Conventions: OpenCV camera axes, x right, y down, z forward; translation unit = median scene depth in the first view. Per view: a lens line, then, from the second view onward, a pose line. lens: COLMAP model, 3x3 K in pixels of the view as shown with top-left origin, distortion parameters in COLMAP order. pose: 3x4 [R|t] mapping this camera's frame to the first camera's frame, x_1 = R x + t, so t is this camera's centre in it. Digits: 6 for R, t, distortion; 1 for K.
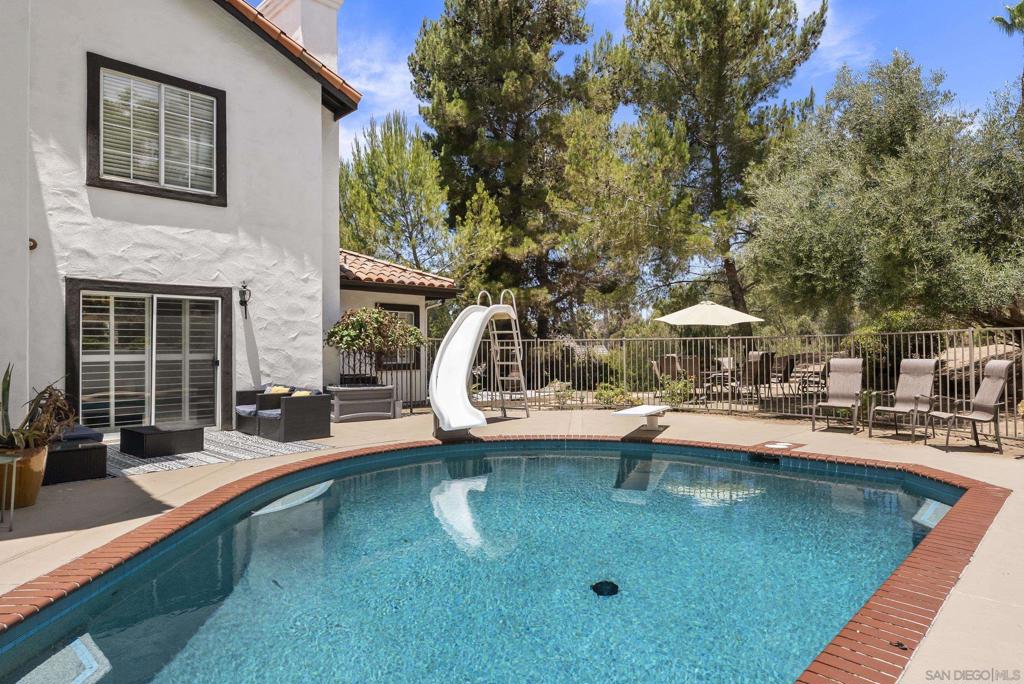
lens RADIAL K [[558.9, 0, 512.0], [0, 558.9, 342.0], [0, 0, 1]] dist [0.000526, -0.000927]
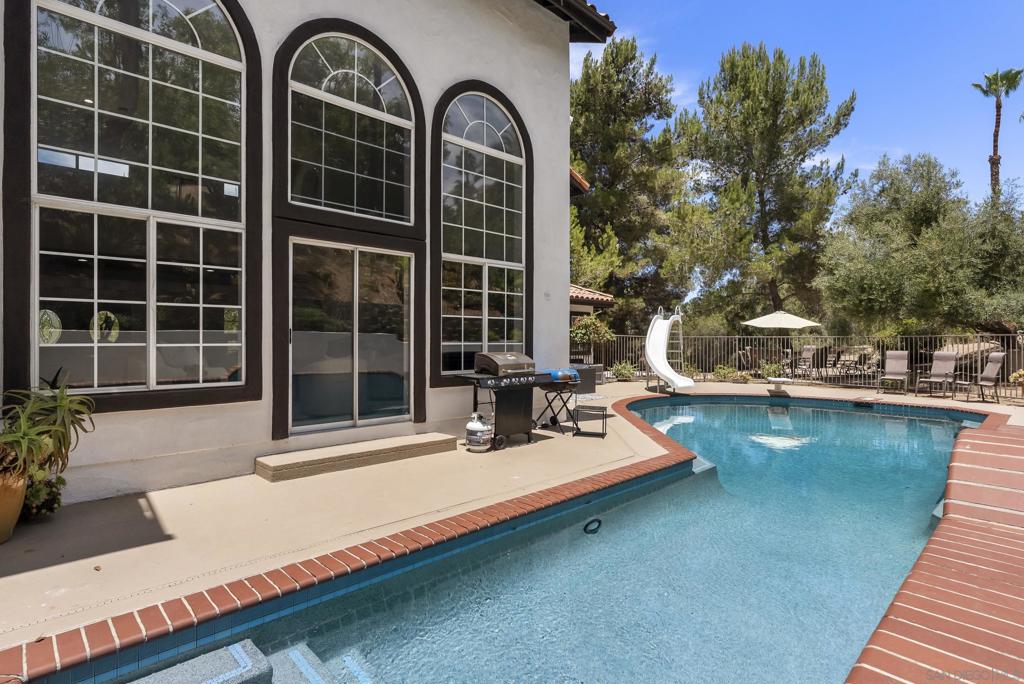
lens RADIAL K [[484.8, 0, 512.0], [0, 484.8, 342.0], [0, 0, 1]] dist [-0.000941, -0.000151]
pose [[0.999666, 0.012034, -0.022880, -0.453967], [-0.011675, 0.999808, 0.015743, -0.005698], [0.023065, -0.015470, 0.999614, -0.410014]]
